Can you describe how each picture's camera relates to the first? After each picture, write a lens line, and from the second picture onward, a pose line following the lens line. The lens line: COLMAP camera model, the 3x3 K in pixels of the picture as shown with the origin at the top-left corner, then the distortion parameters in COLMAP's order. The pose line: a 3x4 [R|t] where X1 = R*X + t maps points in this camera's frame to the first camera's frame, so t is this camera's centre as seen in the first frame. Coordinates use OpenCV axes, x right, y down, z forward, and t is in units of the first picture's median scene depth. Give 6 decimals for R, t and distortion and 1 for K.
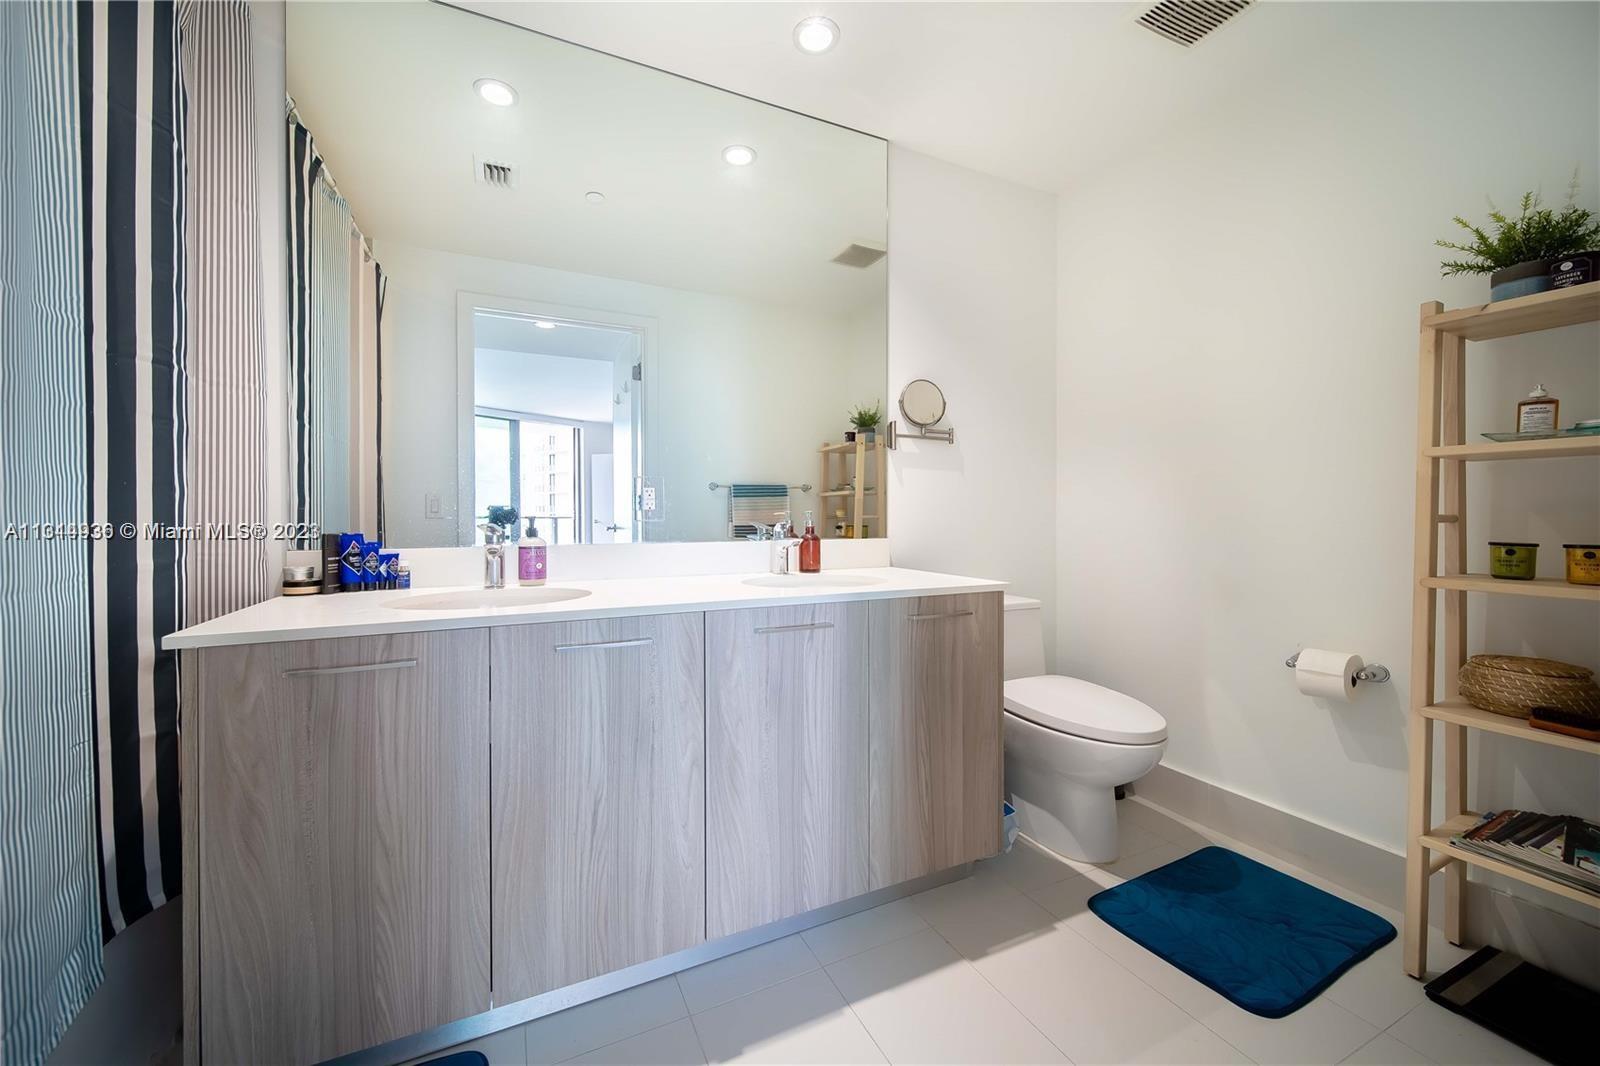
lens RADIAL K [[557.0, 0, 804.2], [0, 557.0, 520.3], [0, 0, 1]] dist [0.000633, 0.000044]
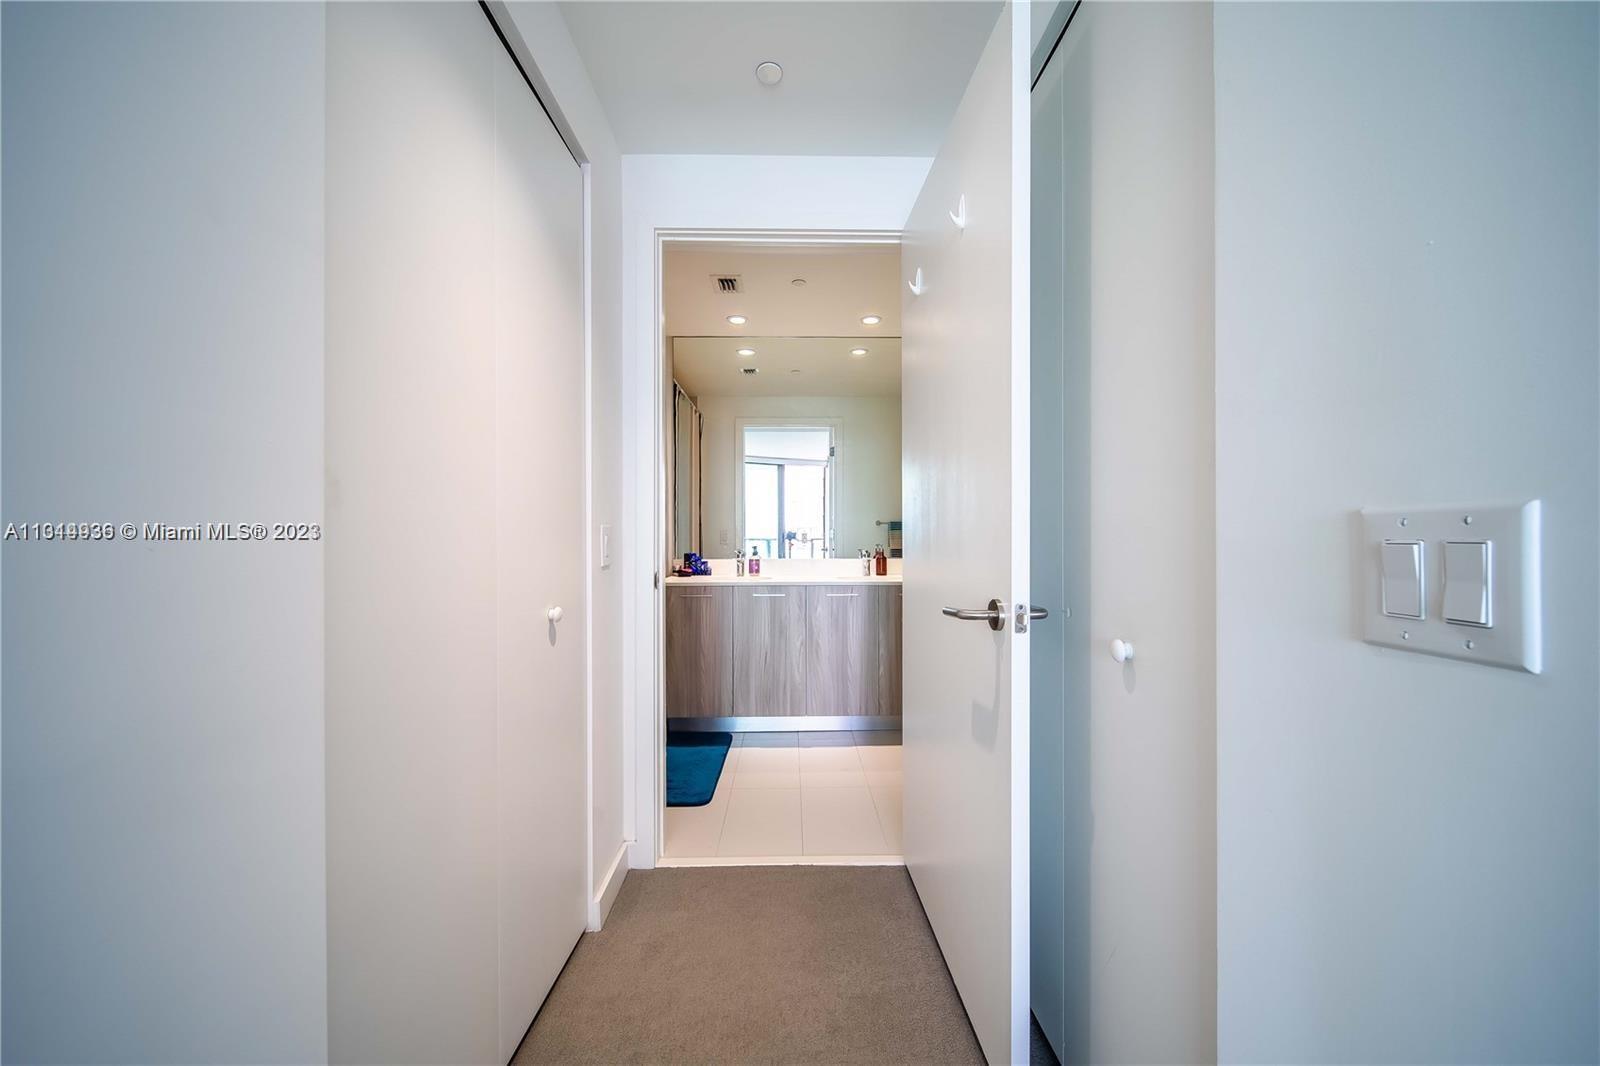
lens RADIAL K [[557.0, 0, 804.2], [0, 557.0, 520.3], [0, 0, 1]] dist [0.000633, 0.000044]
pose [[0.897105, -0.013298, -0.441617, 0.813458], [-0.001475, 0.999451, -0.033091, -0.044089], [0.441815, 0.030338, 0.896593, -1.119618]]
